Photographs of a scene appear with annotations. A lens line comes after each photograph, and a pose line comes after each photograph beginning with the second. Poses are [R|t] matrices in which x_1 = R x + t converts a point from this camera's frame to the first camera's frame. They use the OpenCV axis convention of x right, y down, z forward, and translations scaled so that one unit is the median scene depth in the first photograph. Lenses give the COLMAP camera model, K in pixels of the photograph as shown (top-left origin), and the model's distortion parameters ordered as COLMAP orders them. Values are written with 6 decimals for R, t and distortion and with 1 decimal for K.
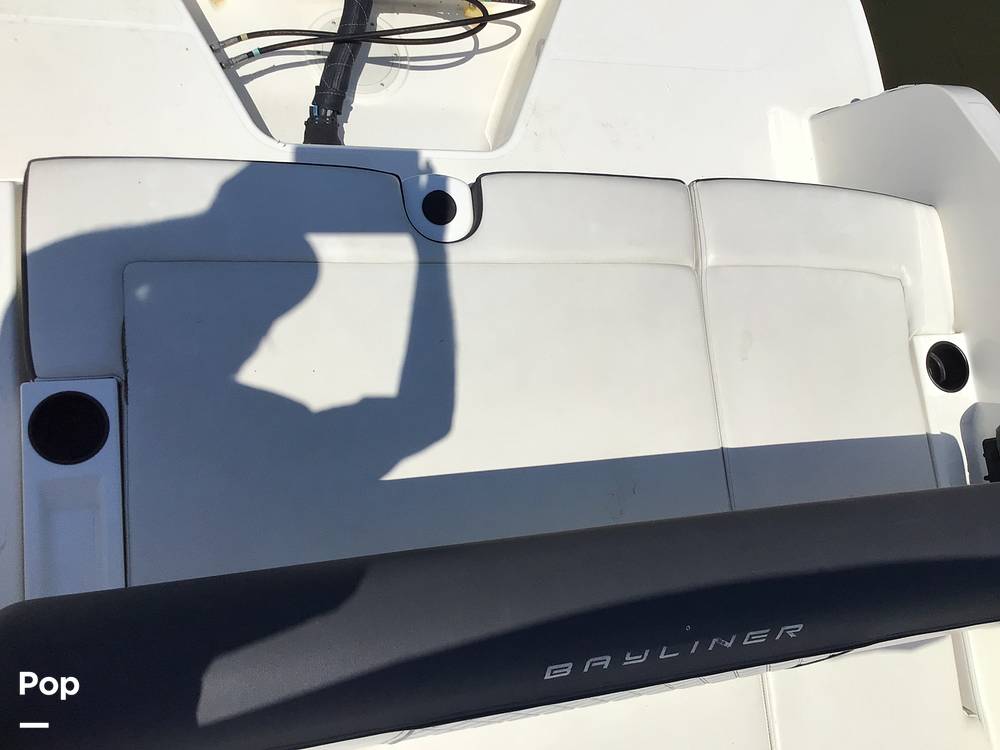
lens RADIAL K [[904.5, 0, 493.8], [0, 904.5, 372.2], [0, 0, 1]] dist [0.100563, -0.172659]
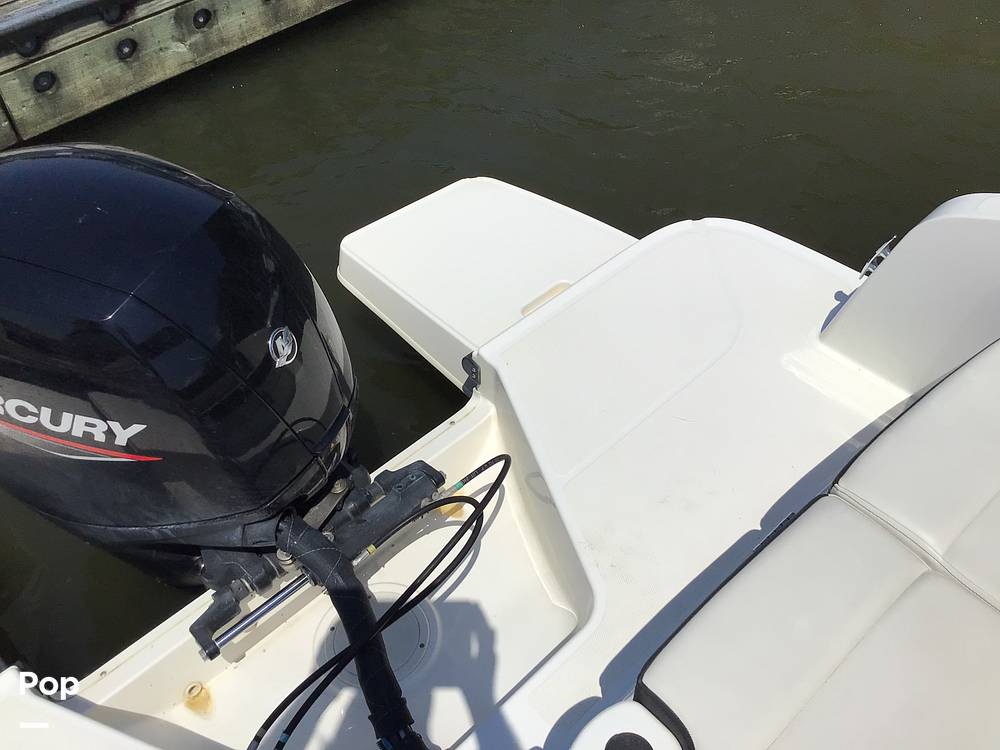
lens RADIAL K [[897.4, 0, 500.0], [0, 897.4, 375.0], [0, 0, 1]] dist [0.120272, -0.224341]
pose [[0.753302, -0.640086, 0.151087, -0.040838], [0.642364, 0.666803, -0.377814, -0.141688], [0.141088, 0.381660, 0.913471, 0.203267]]
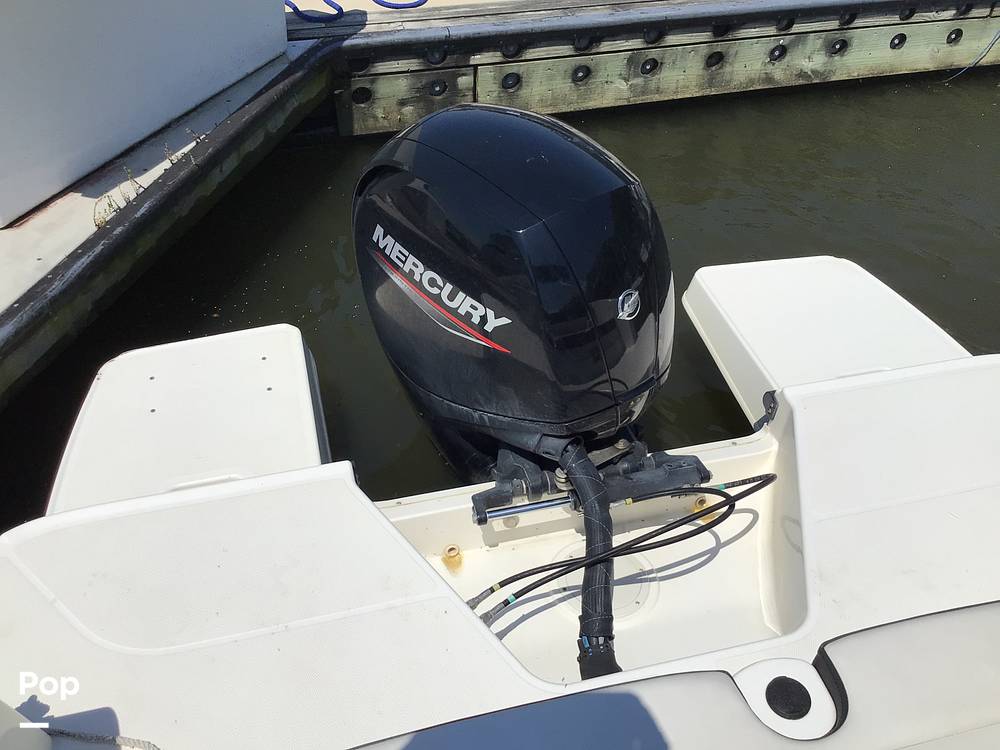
lens RADIAL K [[904.5, 0, 493.8], [0, 904.5, 372.2], [0, 0, 1]] dist [0.100563, -0.172659]
pose [[0.948820, -0.304231, -0.084756, -0.123828], [0.199251, 0.784876, -0.586745, 0.010765], [0.245028, 0.539828, 0.805324, 0.118448]]
